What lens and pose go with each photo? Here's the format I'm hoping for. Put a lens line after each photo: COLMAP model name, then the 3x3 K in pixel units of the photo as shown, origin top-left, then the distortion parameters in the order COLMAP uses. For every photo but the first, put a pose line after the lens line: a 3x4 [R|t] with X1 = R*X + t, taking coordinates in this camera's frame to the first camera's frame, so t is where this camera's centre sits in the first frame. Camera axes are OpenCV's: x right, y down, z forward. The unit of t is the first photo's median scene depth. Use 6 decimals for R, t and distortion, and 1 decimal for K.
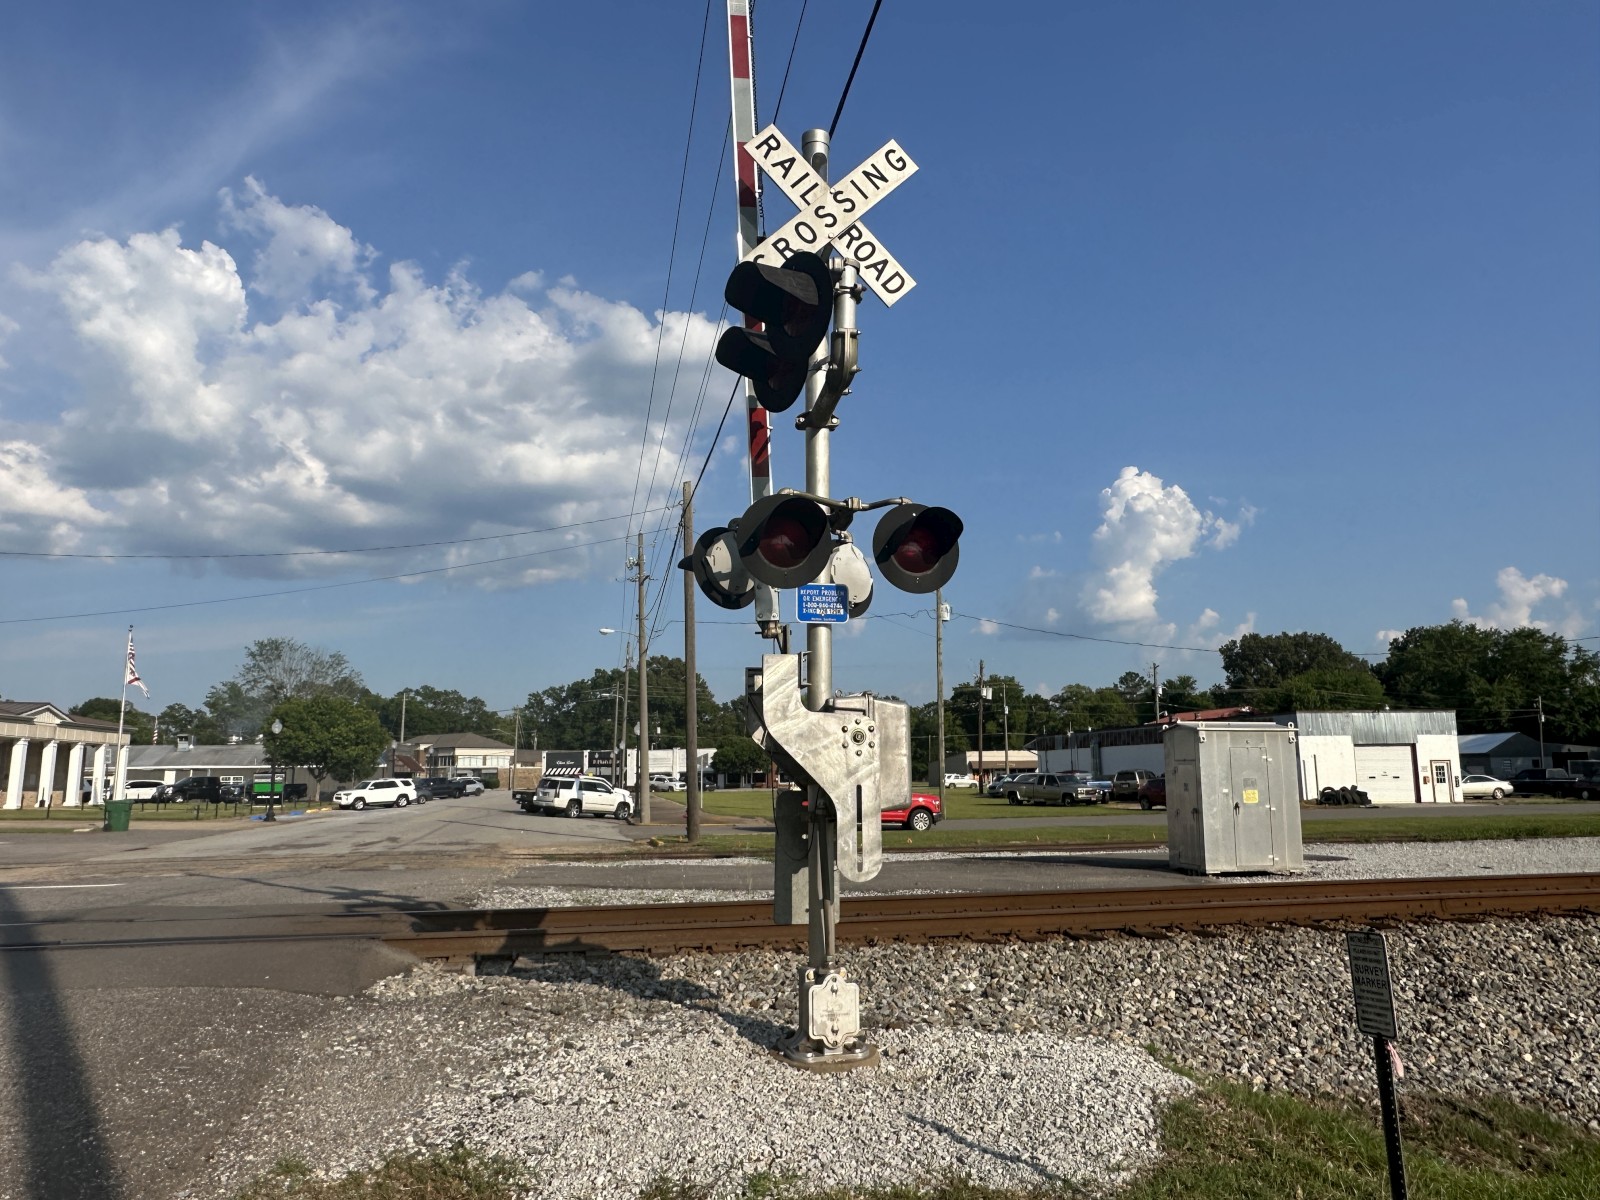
lens RADIAL K [[1075.1, 0, 802.5], [0, 1075.1, 603.2], [0, 0, 1]] dist [-0.005189, -0.001141]
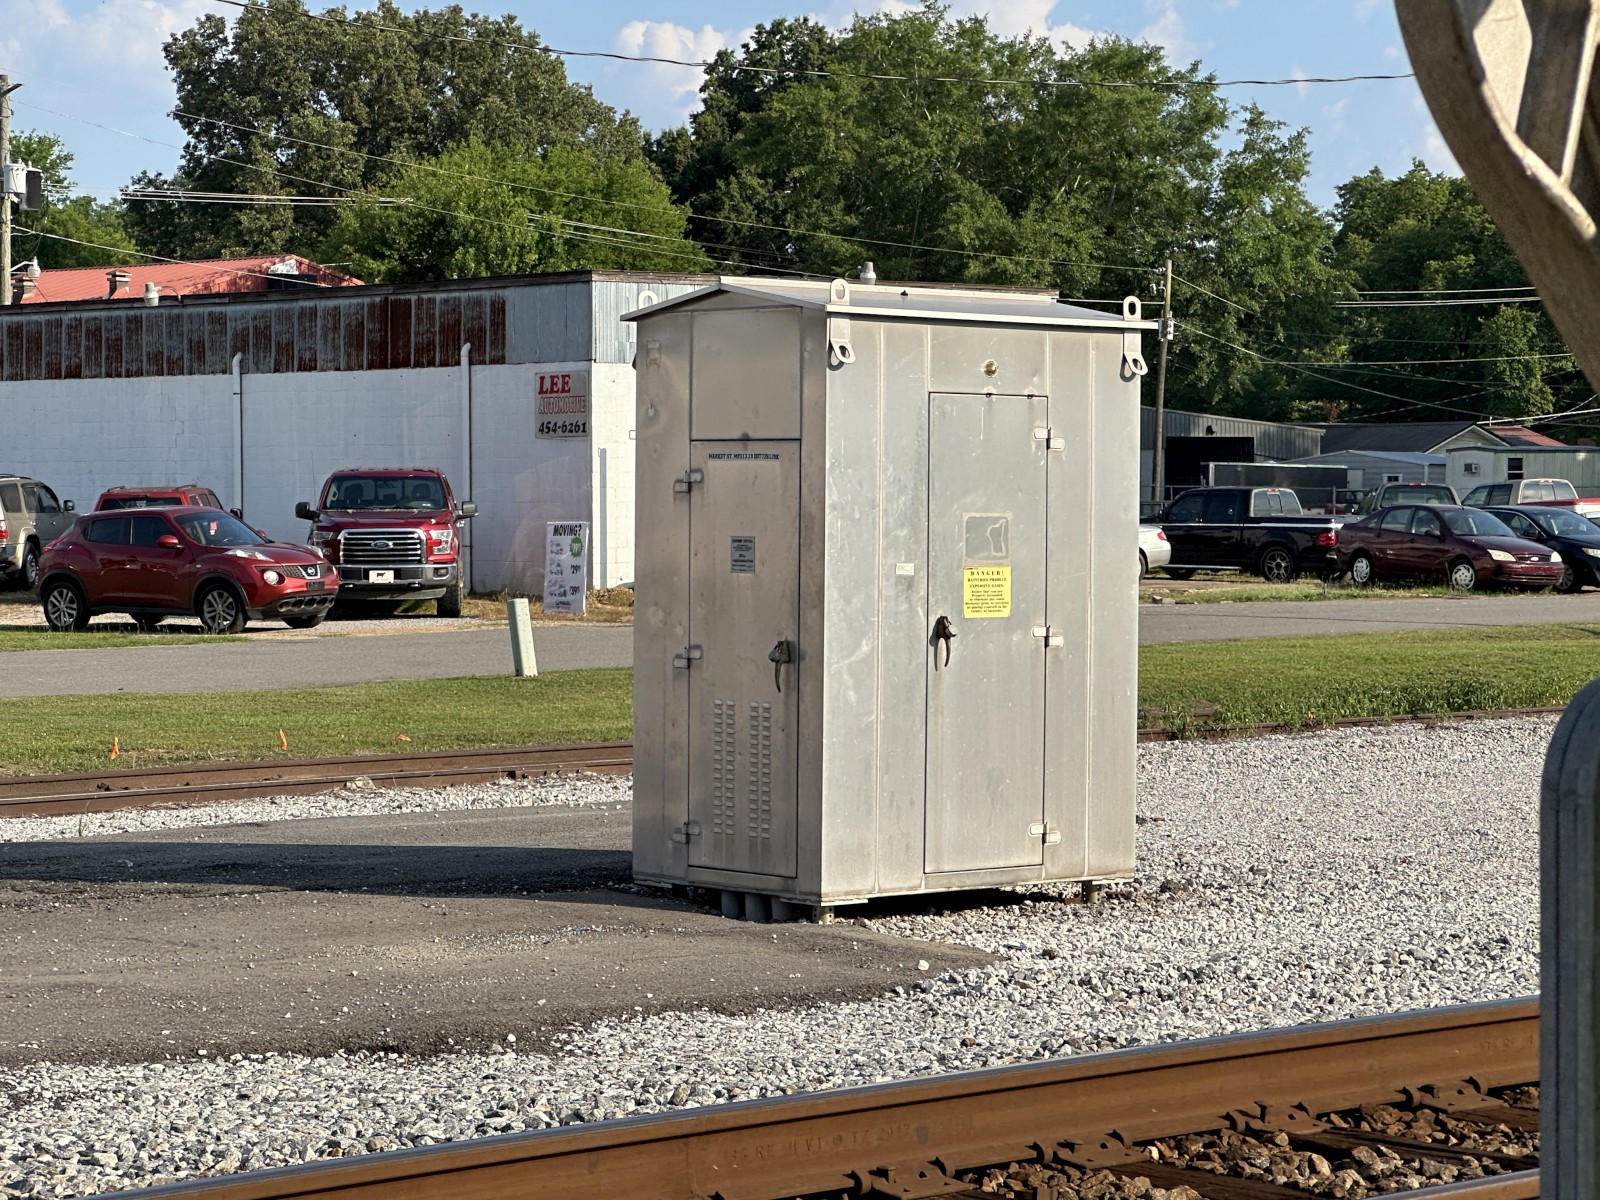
lens RADIAL K [[4005.4, 0, 798.0], [0, 4005.4, 600.0], [0, 0, 1]] dist [0.099238, 0.000000]
pose [[0.855861, -0.005149, 0.517180, -0.030613], [-0.090193, 0.983143, 0.159043, 0.013663], [-0.509281, -0.182765, 0.840969, 0.085613]]
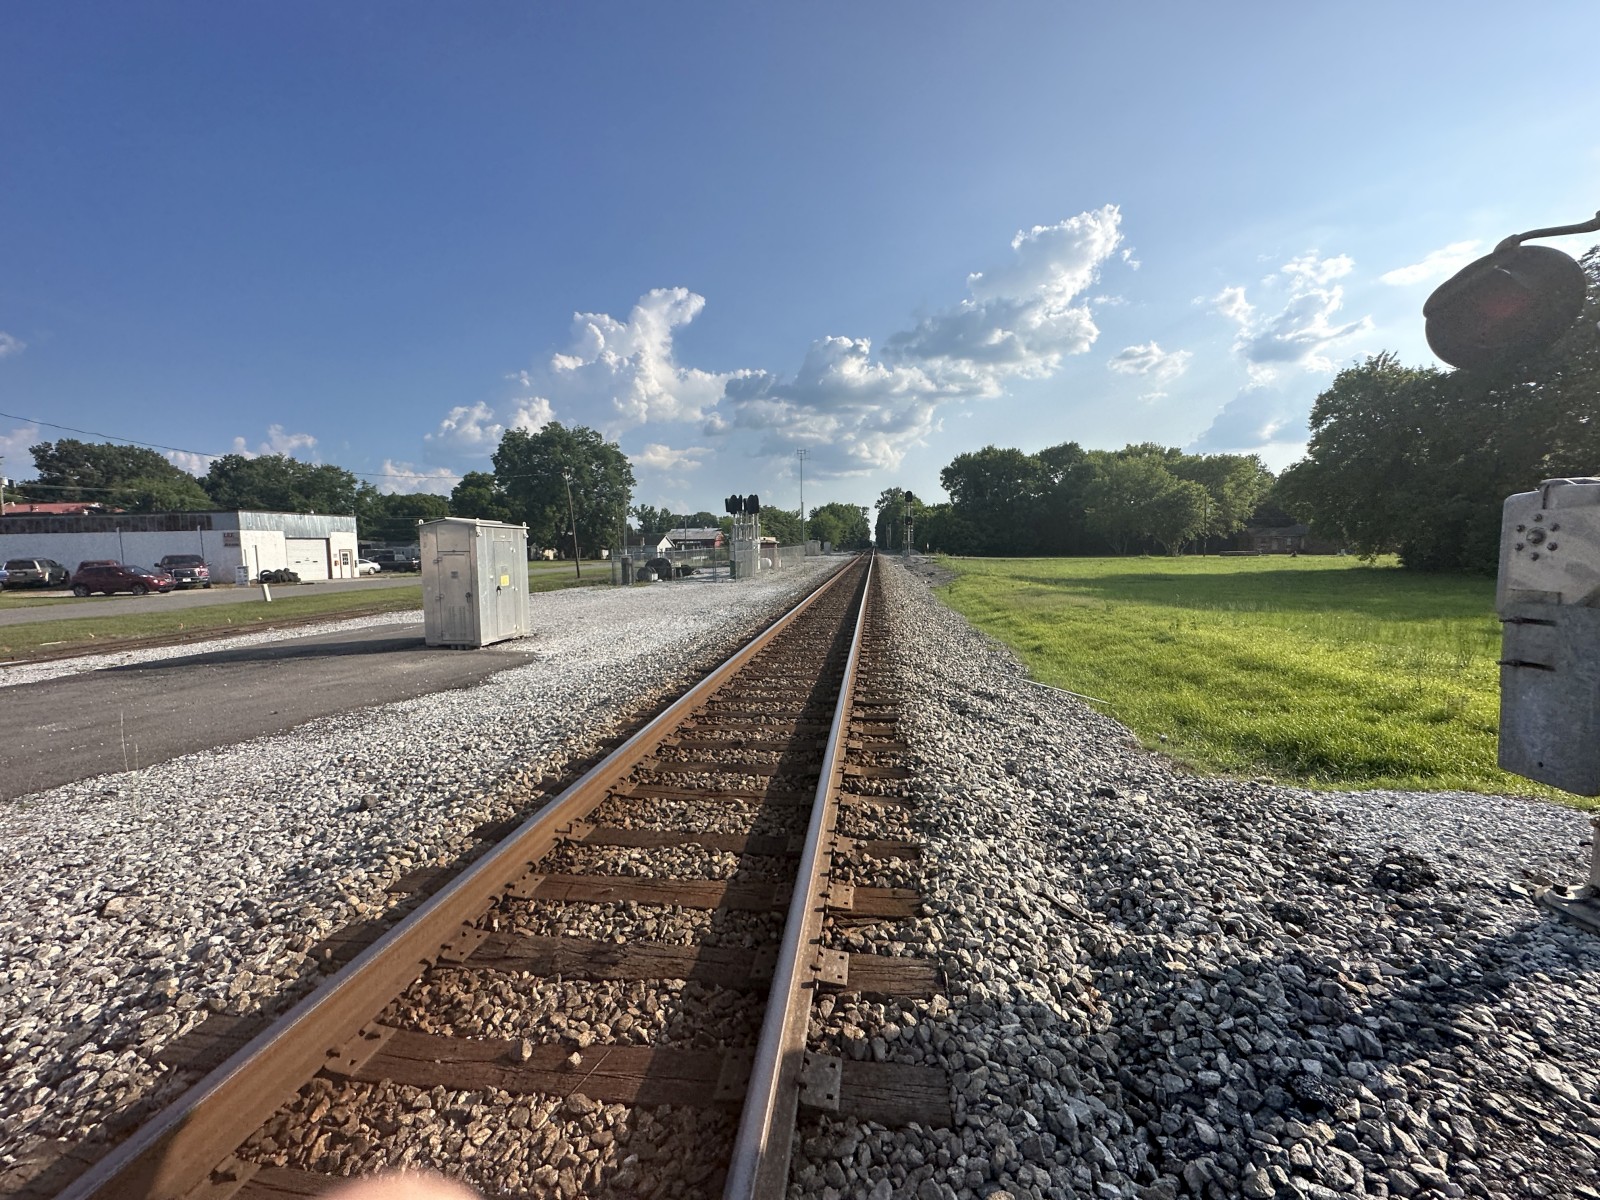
lens RADIAL K [[637.6, 0, 806.6], [0, 637.6, 595.9], [0, 0, 1]] dist [-0.007402, 0.000095]
pose [[0.283444, -0.068436, 0.956544, -0.064094], [-0.141523, 0.983544, 0.112303, 0.021829], [-0.948489, -0.167204, 0.269094, 0.156861]]
